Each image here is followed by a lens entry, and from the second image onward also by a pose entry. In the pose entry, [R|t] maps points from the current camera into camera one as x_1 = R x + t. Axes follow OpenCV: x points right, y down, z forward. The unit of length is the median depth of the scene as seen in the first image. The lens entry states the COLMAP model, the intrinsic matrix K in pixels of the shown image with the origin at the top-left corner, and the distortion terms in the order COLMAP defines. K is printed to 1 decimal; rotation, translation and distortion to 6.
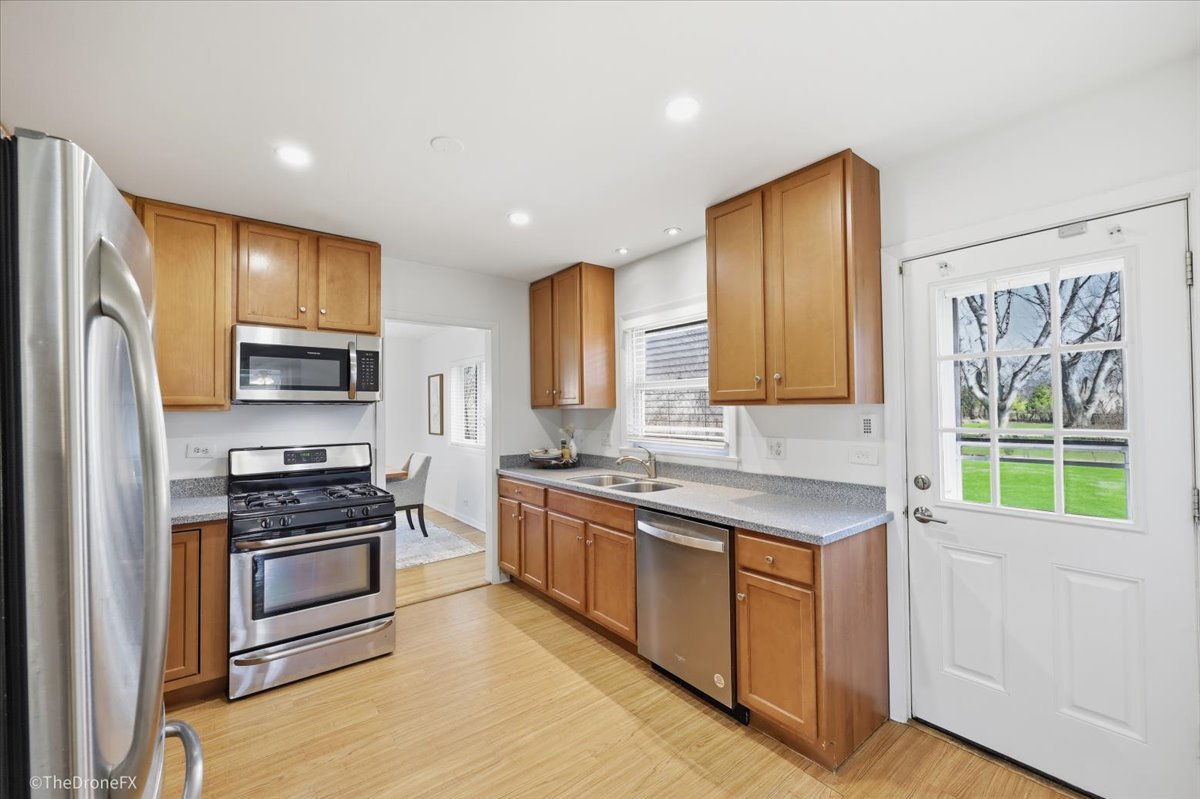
lens RADIAL K [[480.1, 0, 600.0], [0, 480.1, 399.5], [0, 0, 1]] dist [-0.000908, 0.000323]
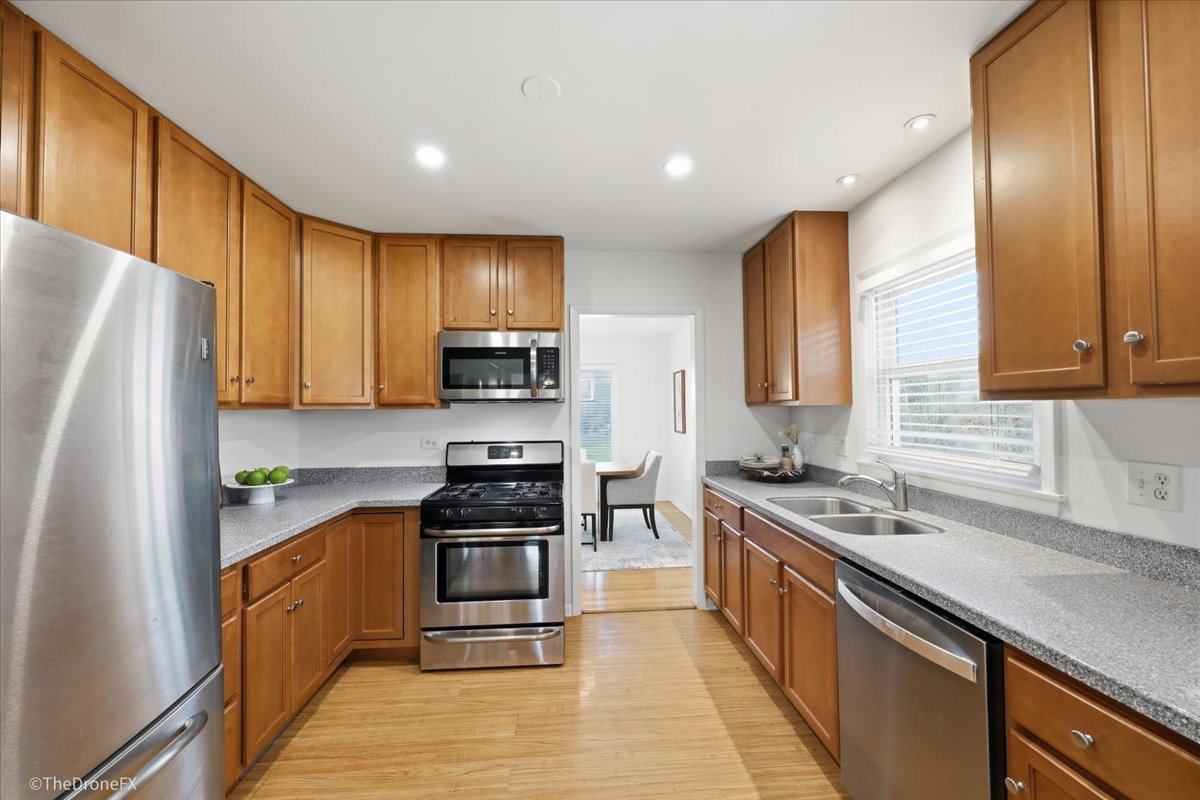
lens RADIAL K [[480.1, 0, 600.0], [0, 480.1, 400.0], [0, 0, 1]] dist [-0.000908, 0.000323]
pose [[0.831180, -0.009435, -0.555923, 0.149666], [0.013402, 0.999905, 0.003068, 0.004118], [0.555842, -0.010001, 0.831228, 0.244464]]
